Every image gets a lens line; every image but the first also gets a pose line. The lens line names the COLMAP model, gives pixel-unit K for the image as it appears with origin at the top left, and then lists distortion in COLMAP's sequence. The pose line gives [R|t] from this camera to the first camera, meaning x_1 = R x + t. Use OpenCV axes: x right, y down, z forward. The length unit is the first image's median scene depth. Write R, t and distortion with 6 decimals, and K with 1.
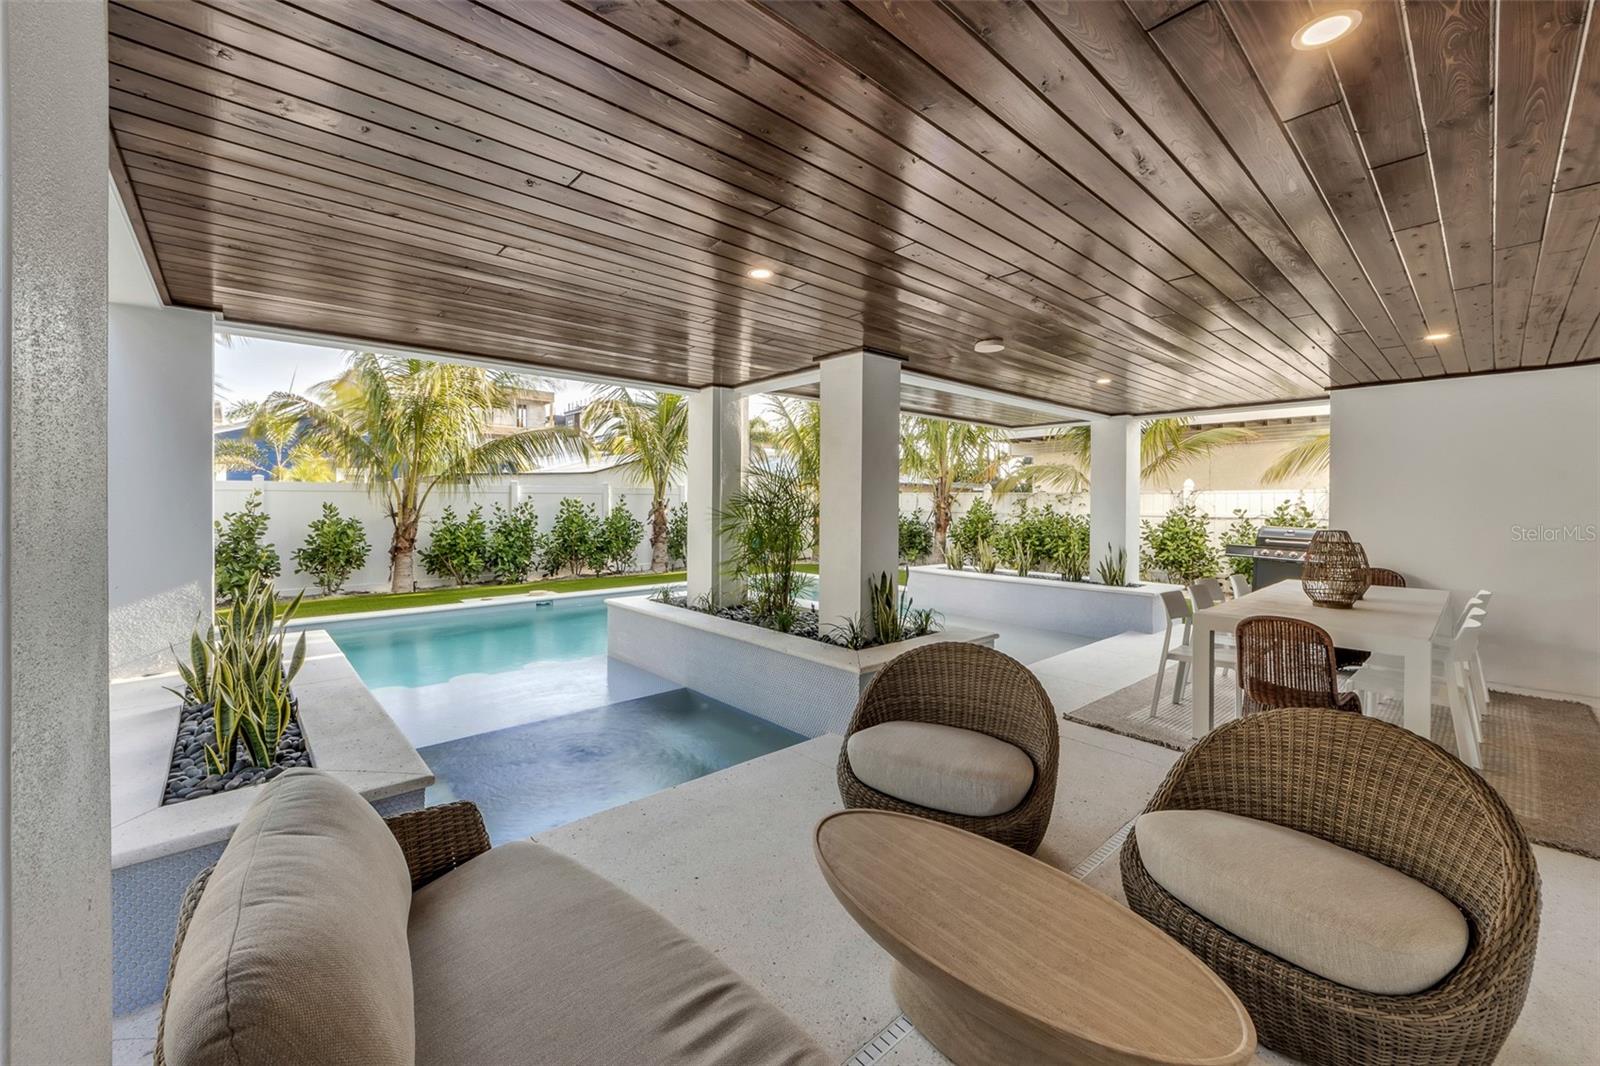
lens RADIAL K [[620.6, 0, 788.7], [0, 620.6, 512.9], [0, 0, 1]] dist [-0.000491, -0.000103]
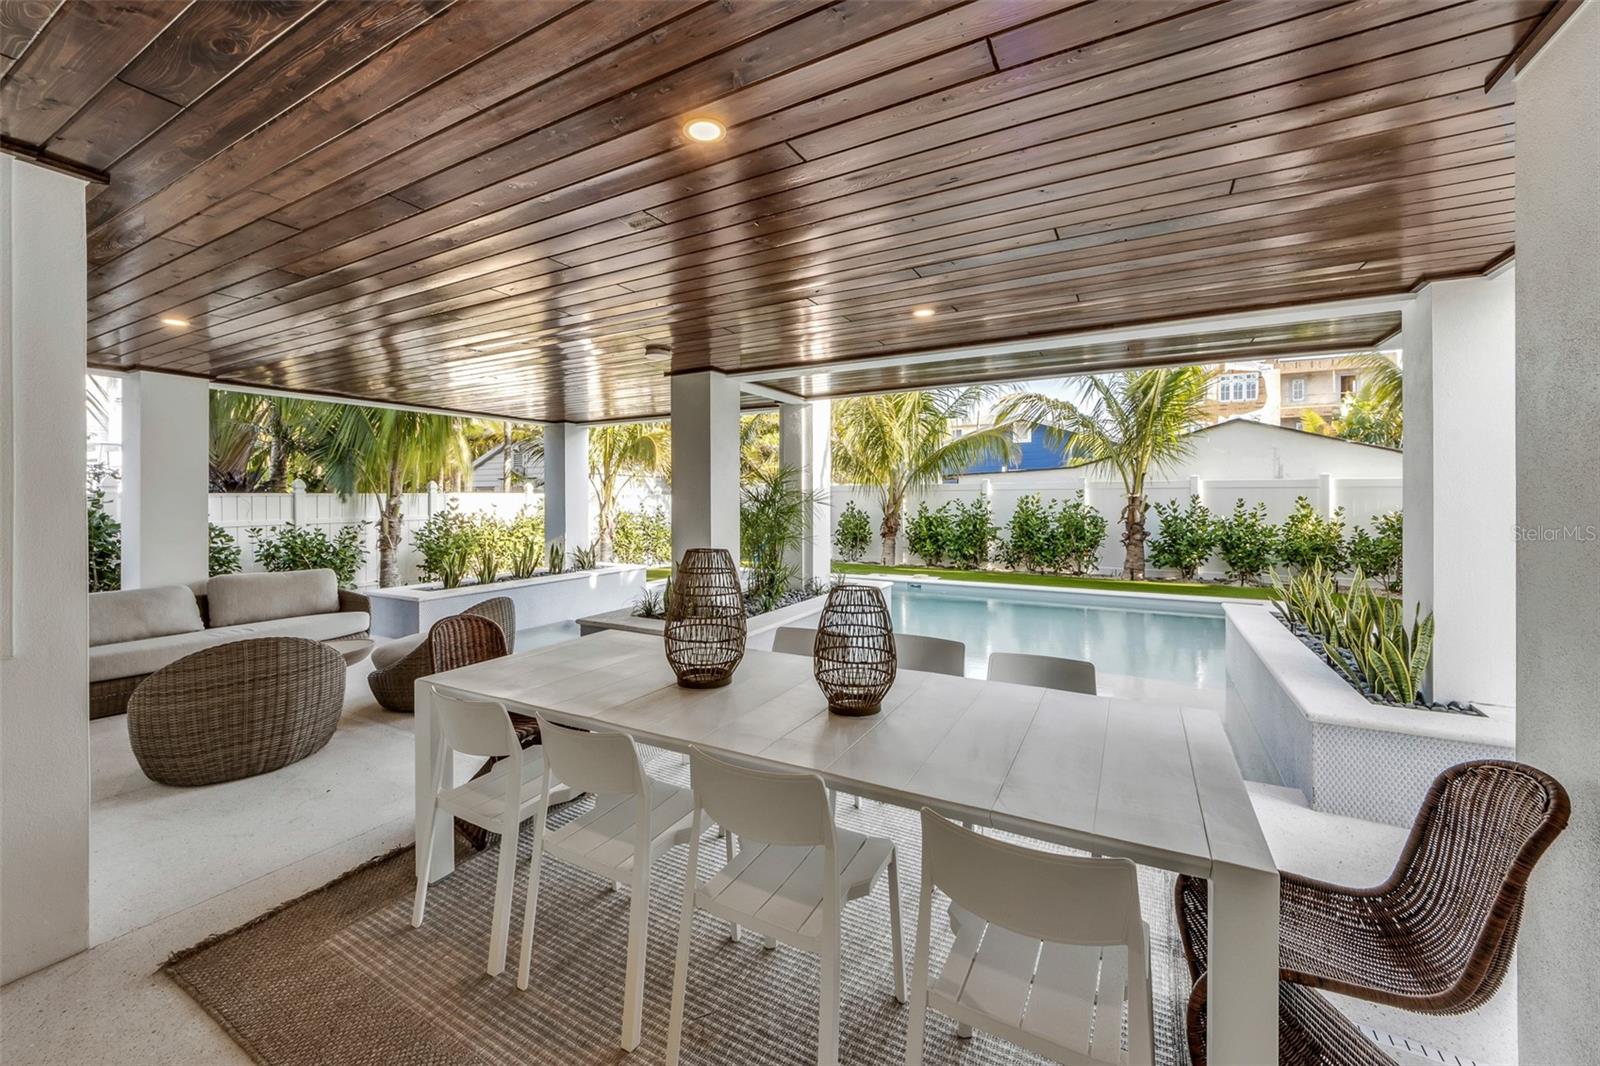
lens RADIAL K [[630.7, 0, 791.0], [0, 630.7, 495.4], [0, 0, 1]] dist [-0.000142, -0.000106]
pose [[0.336745, -0.007402, -0.941567, 0.616483], [-0.011276, 0.999866, -0.011893, -0.007069], [0.941528, 0.014622, 0.336617, 0.365330]]
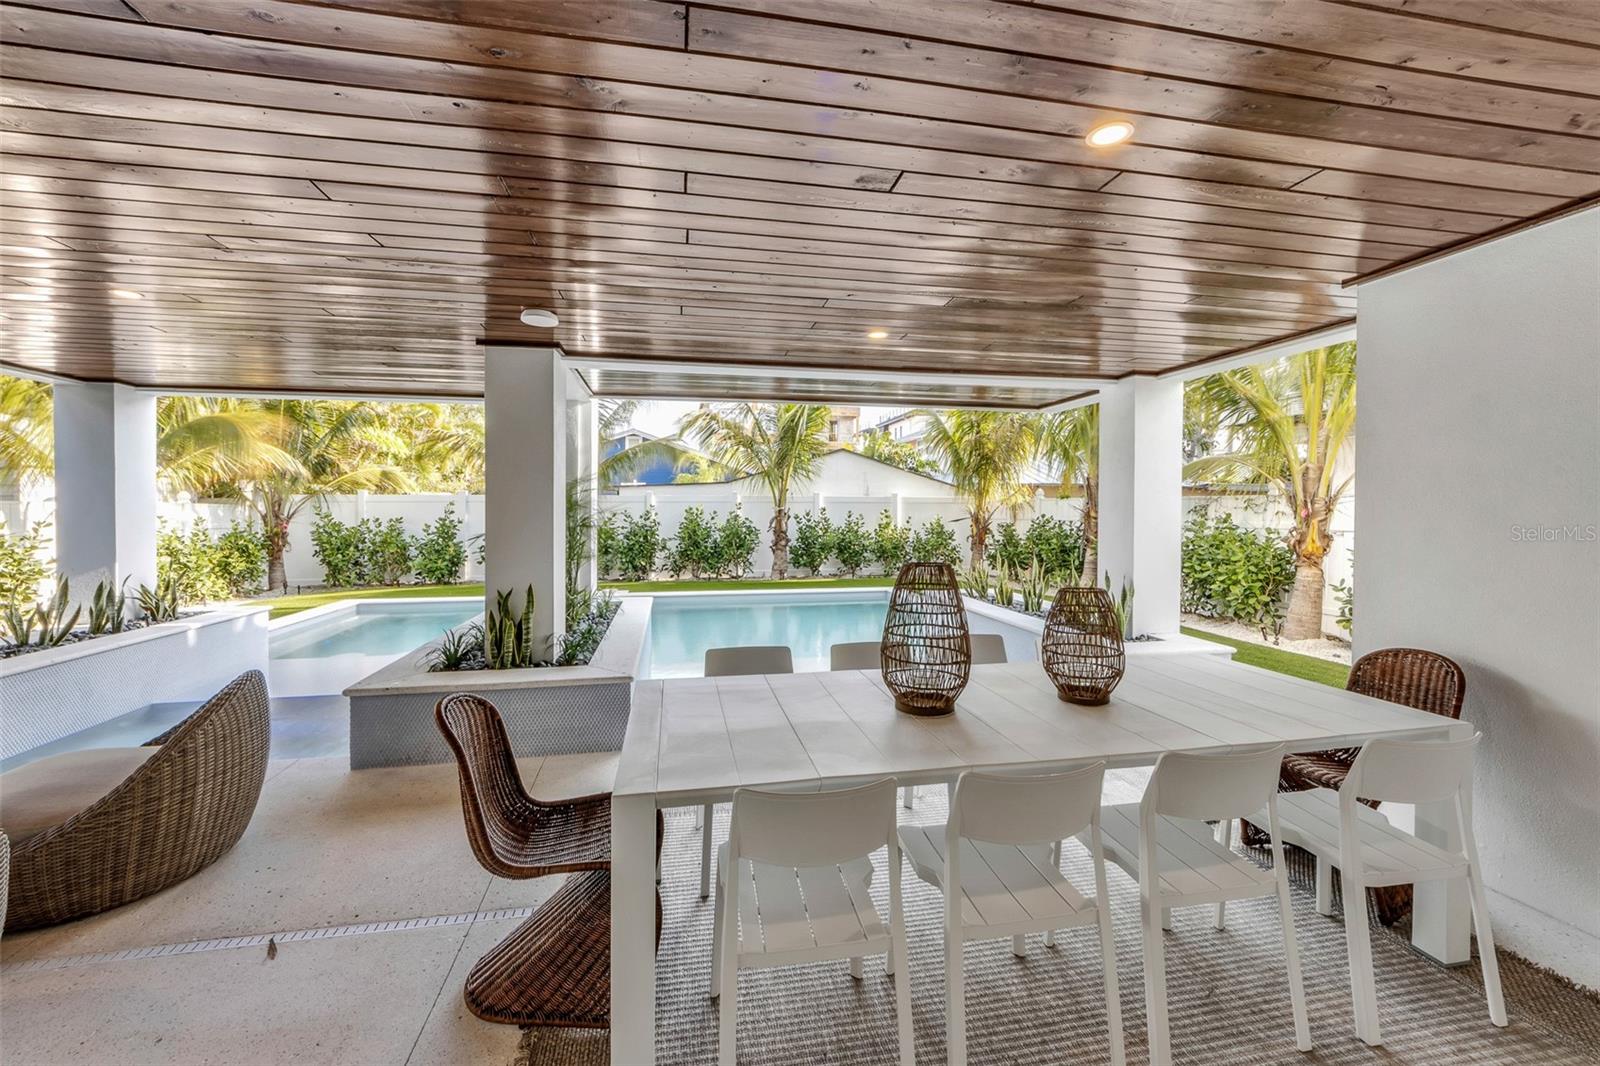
lens RADIAL K [[620.6, 0, 788.7], [0, 620.6, 512.9], [0, 0, 1]] dist [-0.000491, -0.000103]
pose [[0.859764, 0.001161, -0.510691, 0.438037], [-0.007535, 0.999917, -0.010412, -0.003160], [0.510637, 0.012800, 0.859701, 0.194825]]
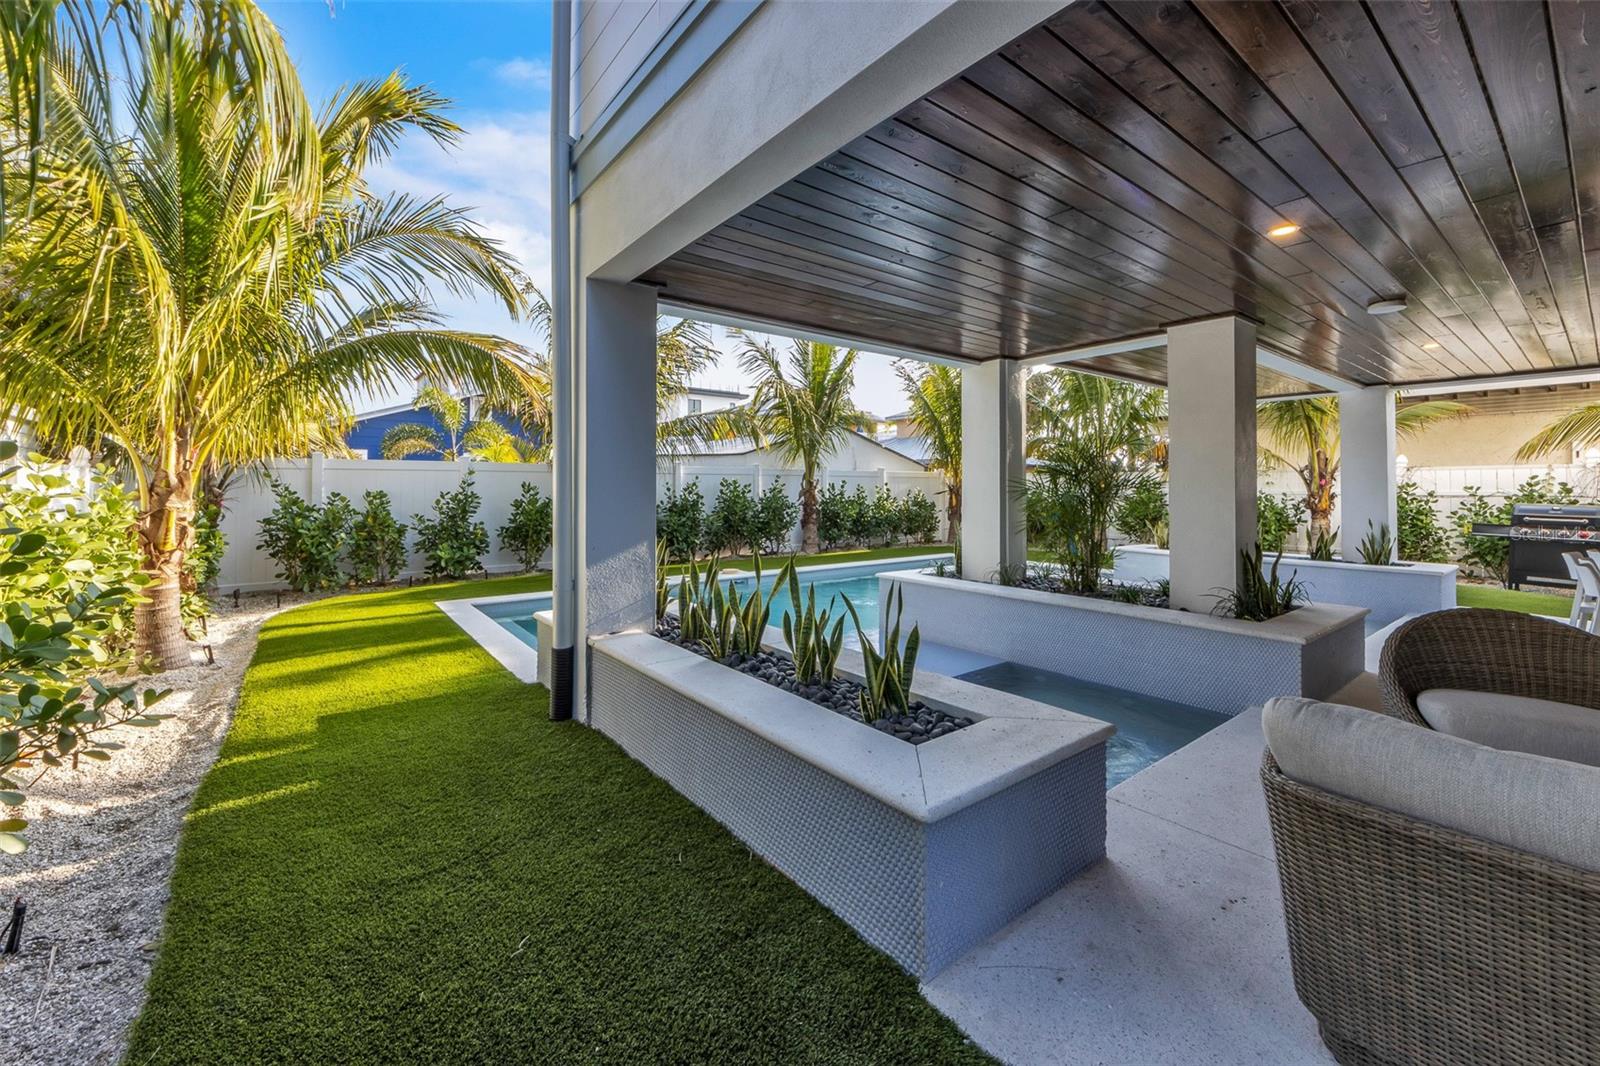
lens RADIAL K [[630.7, 0, 791.0], [0, 630.7, 495.4], [0, 0, 1]] dist [-0.000142, -0.000106]
pose [[0.997790, -0.002044, -0.066410, -0.235379], [0.001637, 0.999979, -0.006193, 0.012228], [0.066421, 0.006071, 0.997773, -0.014987]]
